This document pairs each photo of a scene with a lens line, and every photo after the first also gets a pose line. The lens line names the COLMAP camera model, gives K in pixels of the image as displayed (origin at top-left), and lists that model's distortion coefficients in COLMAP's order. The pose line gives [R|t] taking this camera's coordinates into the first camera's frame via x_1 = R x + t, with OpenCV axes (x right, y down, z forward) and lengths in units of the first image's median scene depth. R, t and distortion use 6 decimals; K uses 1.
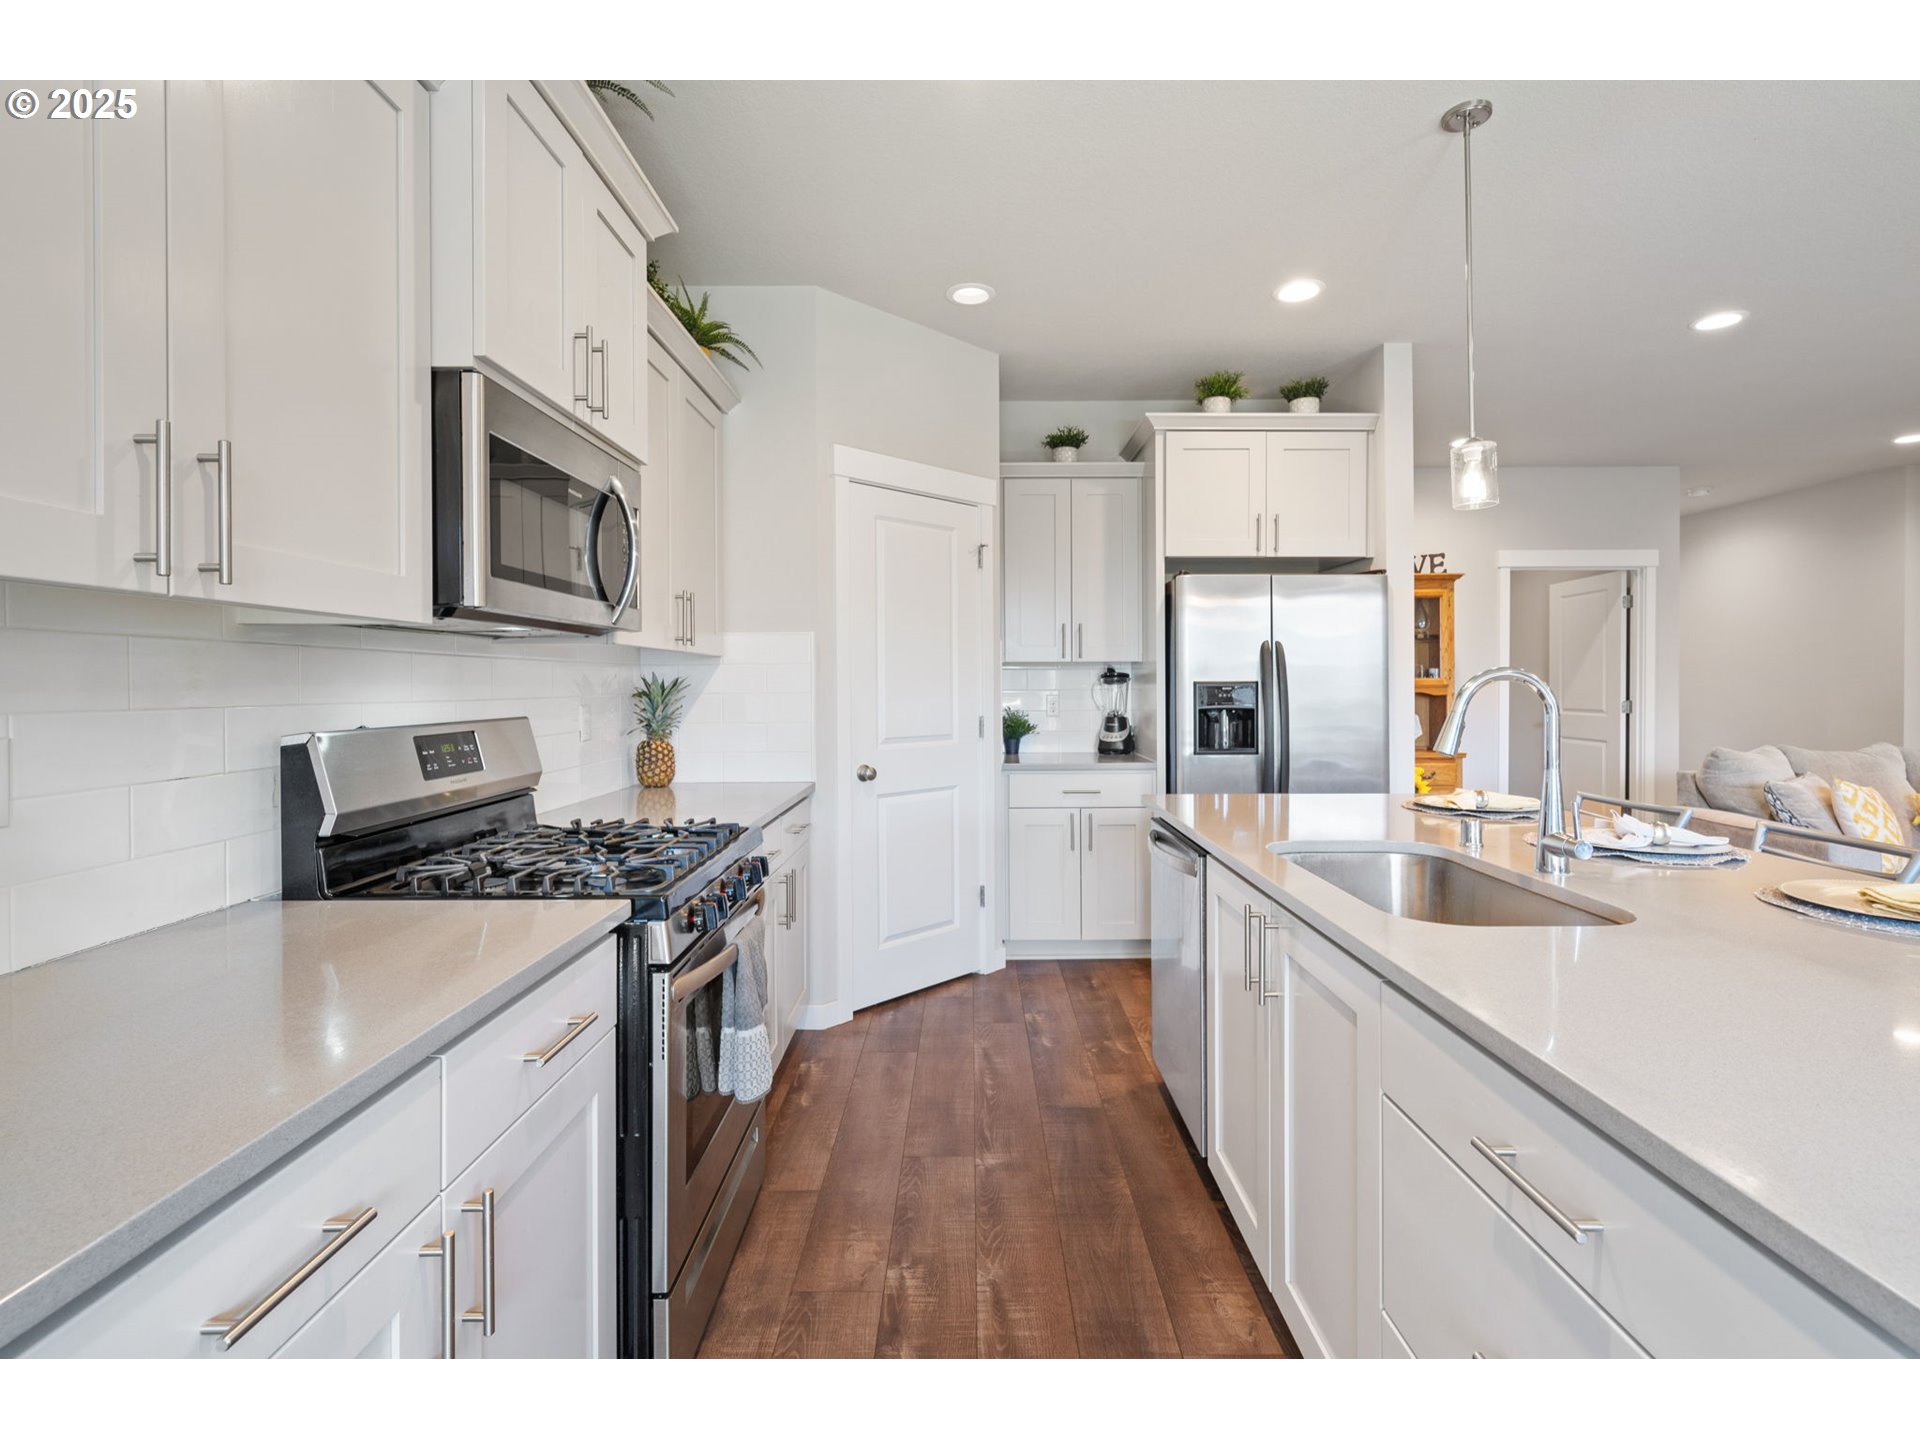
lens RADIAL K [[892.7, 0, 961.5], [0, 892.7, 690.8], [0, 0, 1]] dist [0.000851, -0.000256]
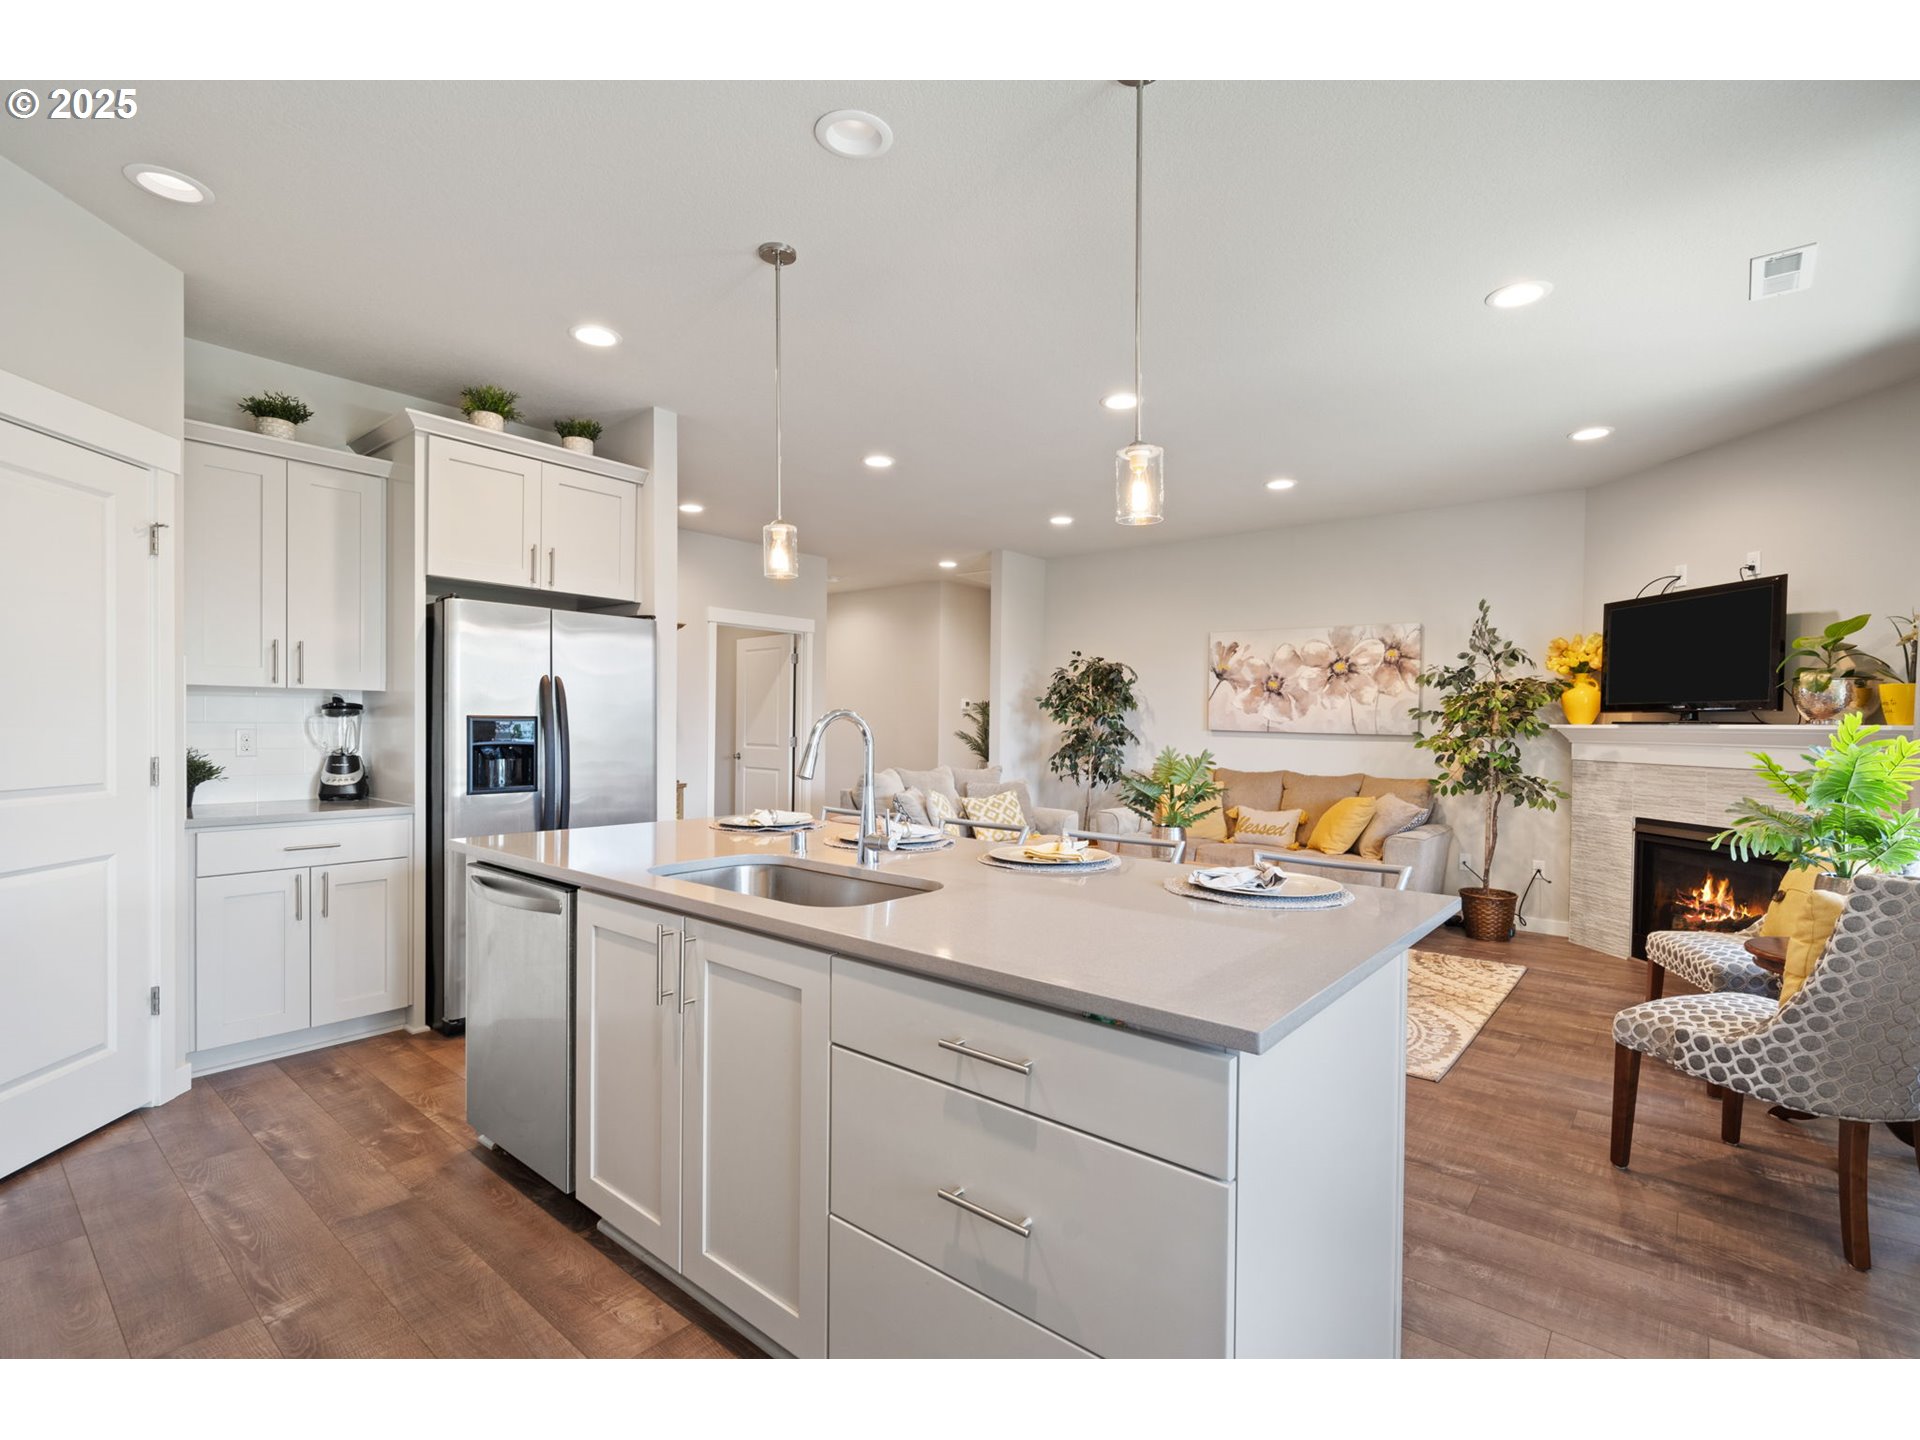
lens RADIAL K [[892.3, 0, 965.7], [0, 892.3, 735.4], [0, 0, 1]] dist [-0.000024, -0.000160]
pose [[0.634450, 0.001627, 0.772962, -0.122506], [-0.008144, 0.999956, 0.004580, 0.001760], [-0.772921, -0.009201, 0.634435, 0.016871]]
